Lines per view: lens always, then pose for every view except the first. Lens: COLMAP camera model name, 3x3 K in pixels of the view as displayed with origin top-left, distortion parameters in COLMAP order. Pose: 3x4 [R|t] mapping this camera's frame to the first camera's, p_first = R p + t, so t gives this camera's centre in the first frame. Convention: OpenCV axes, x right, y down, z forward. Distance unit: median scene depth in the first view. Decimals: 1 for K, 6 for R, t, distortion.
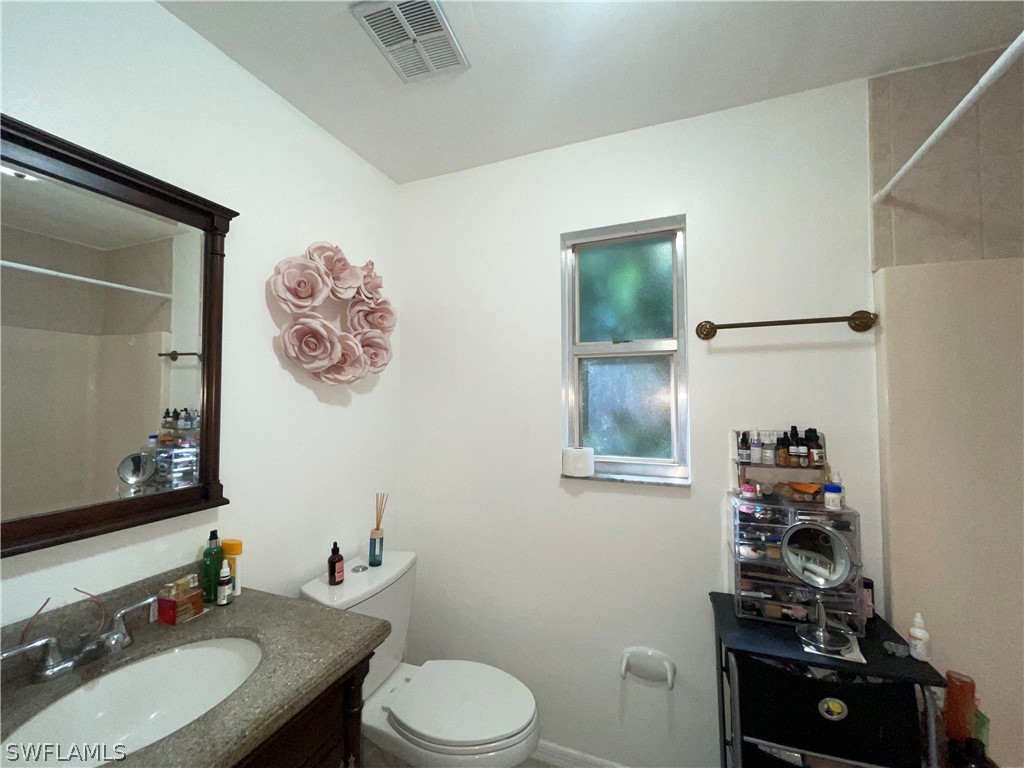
lens RADIAL K [[413.5, 0, 511.2], [0, 413.5, 386.2], [0, 0, 1]] dist [0.000803, -0.000679]
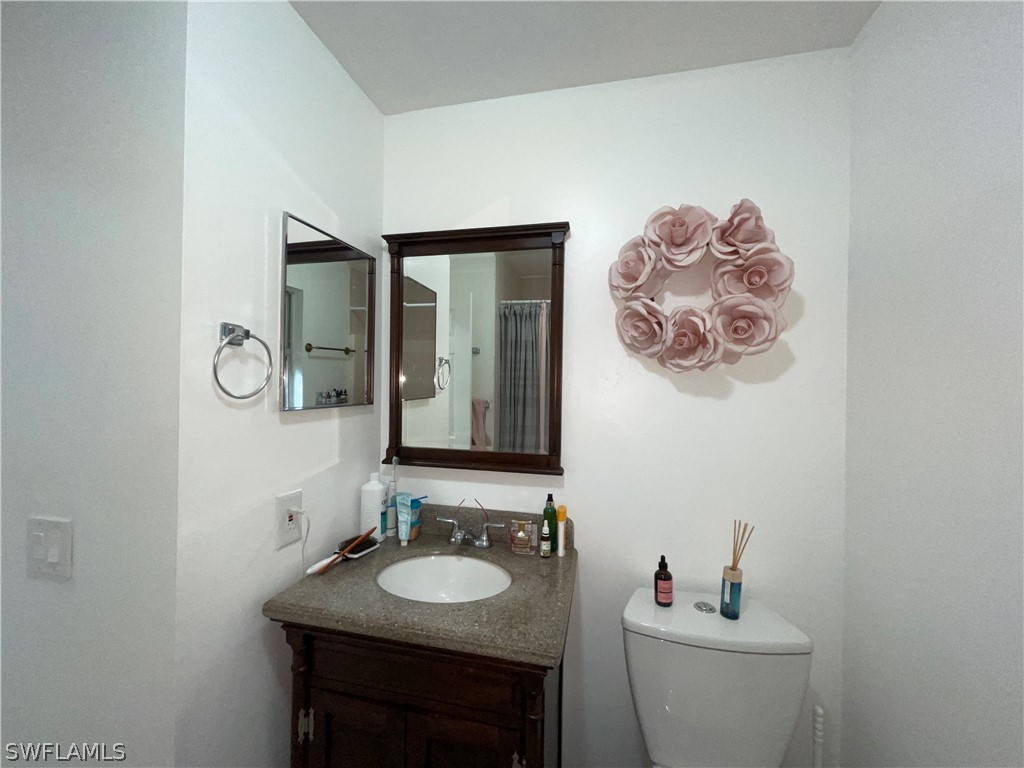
lens RADIAL K [[413.5, 0, 511.2], [0, 413.5, 386.2], [0, 0, 1]] dist [0.000803, -0.000679]
pose [[0.158437, 0.009553, -0.987323, 0.367537], [0.009962, 0.999887, 0.011273, 0.013840], [0.987319, -0.011622, 0.158324, 0.556575]]
